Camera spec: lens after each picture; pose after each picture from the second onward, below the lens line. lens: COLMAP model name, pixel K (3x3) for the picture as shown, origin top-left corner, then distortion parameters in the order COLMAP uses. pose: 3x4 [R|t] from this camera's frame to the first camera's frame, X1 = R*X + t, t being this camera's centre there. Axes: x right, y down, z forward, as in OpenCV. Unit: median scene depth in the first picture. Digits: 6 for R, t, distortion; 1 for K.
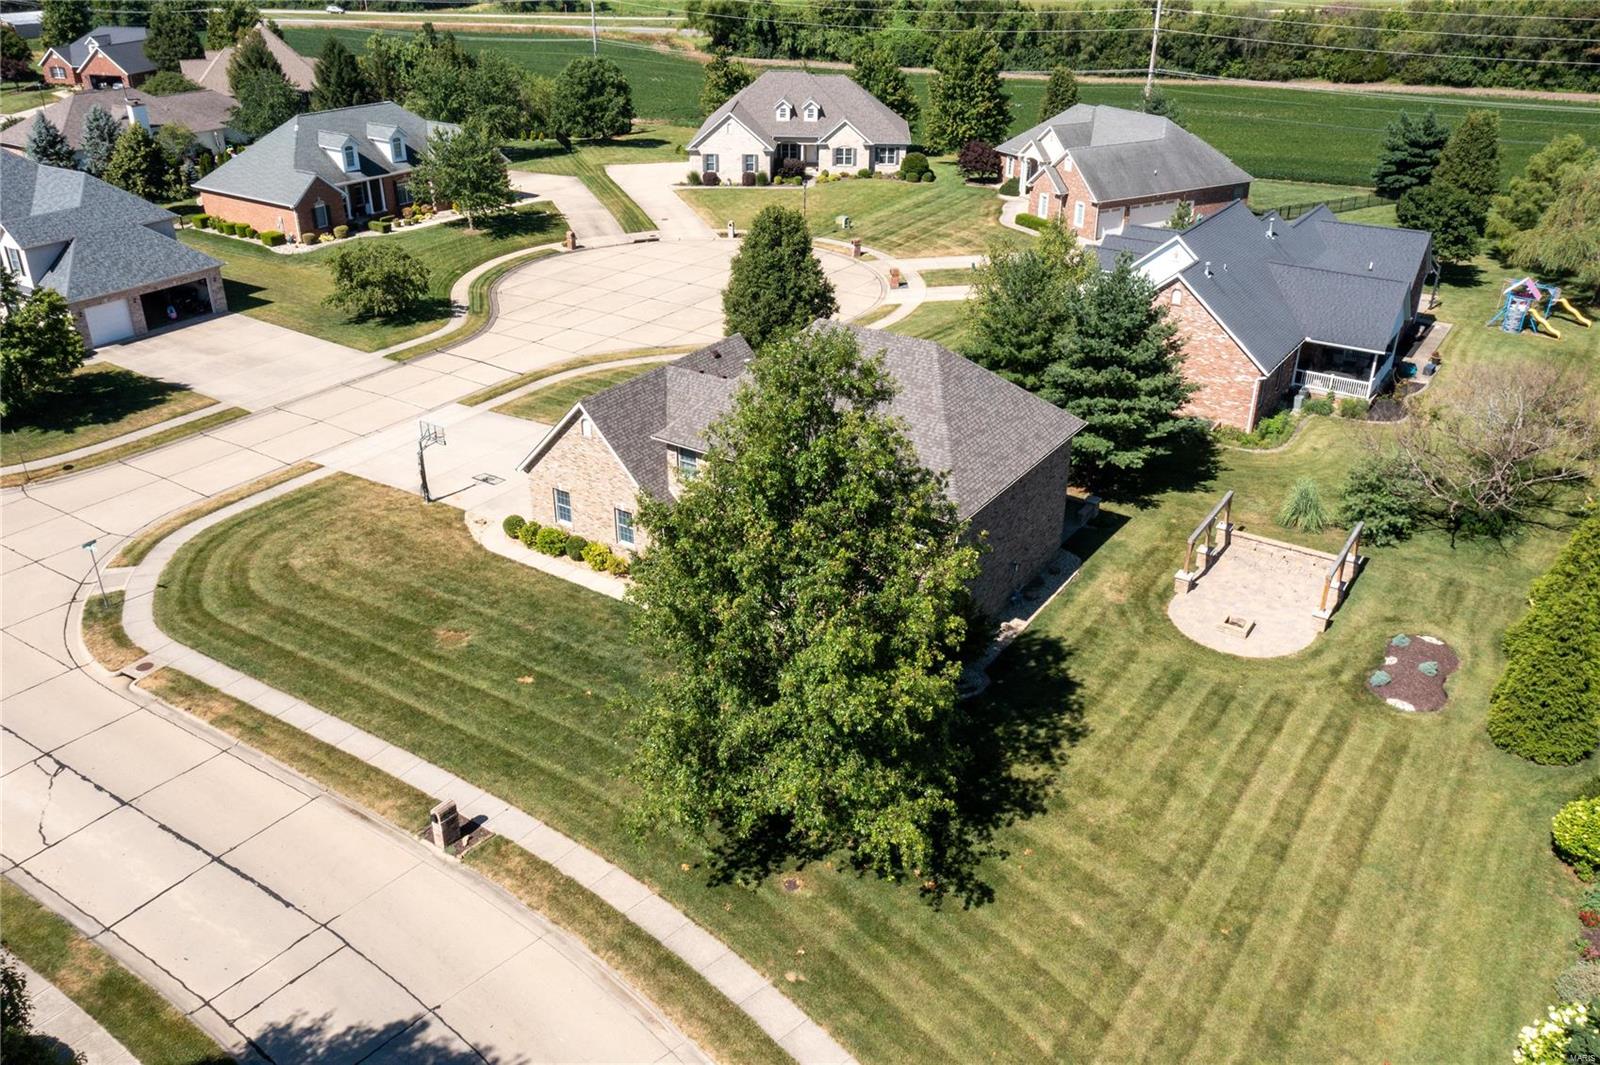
lens RADIAL K [[1263.1, 0, 795.9], [0, 1263.1, 505.0], [0, 0, 1]] dist [-0.003823, -0.000489]
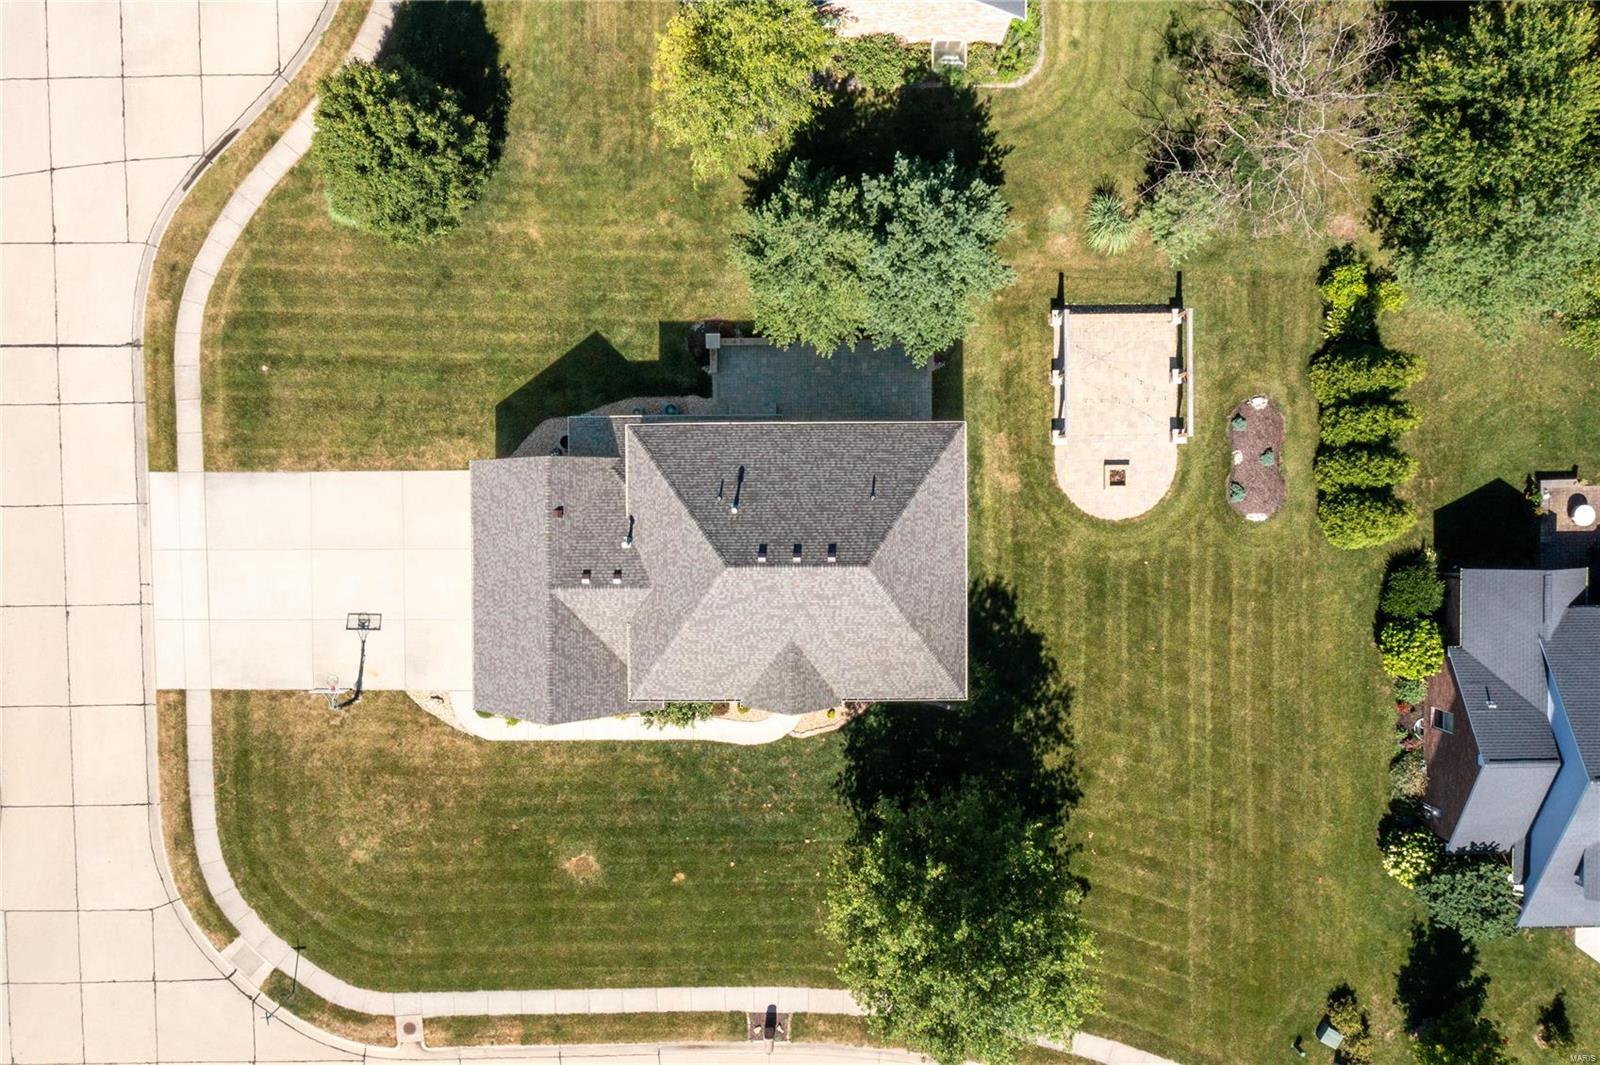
lens RADIAL K [[1290.1, 0, 815.3], [0, 1290.1, 526.5], [0, 0, 1]] dist [-0.015943, -0.006403]
pose [[0.825358, -0.564549, -0.008280, 0.042004], [0.239401, 0.336642, 0.910692, -0.434570], [-0.511343, -0.753629, 0.413004, 0.254338]]
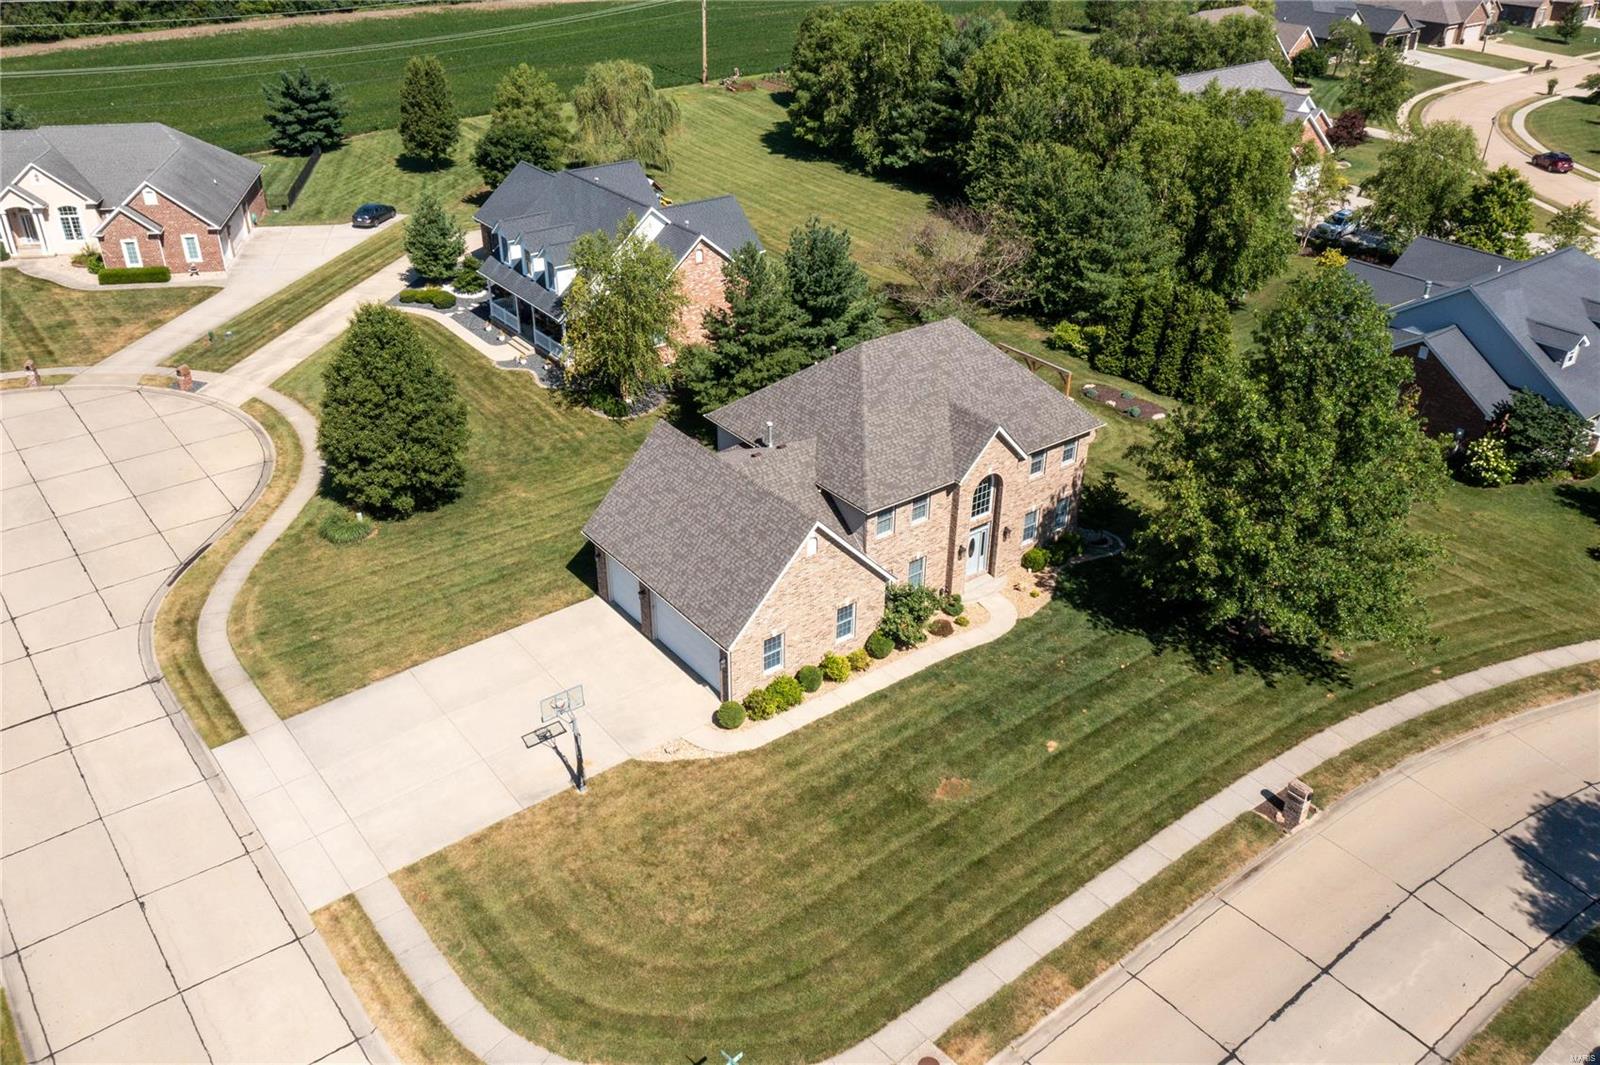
lens RADIAL K [[1263.1, 0, 795.9], [0, 1263.1, 505.0], [0, 0, 1]] dist [-0.003823, -0.000489]
pose [[0.316298, -0.453447, 0.833272, -0.397314], [0.402354, 0.859573, 0.315032, -0.164270], [-0.859108, 0.235626, 0.454327, 0.258785]]
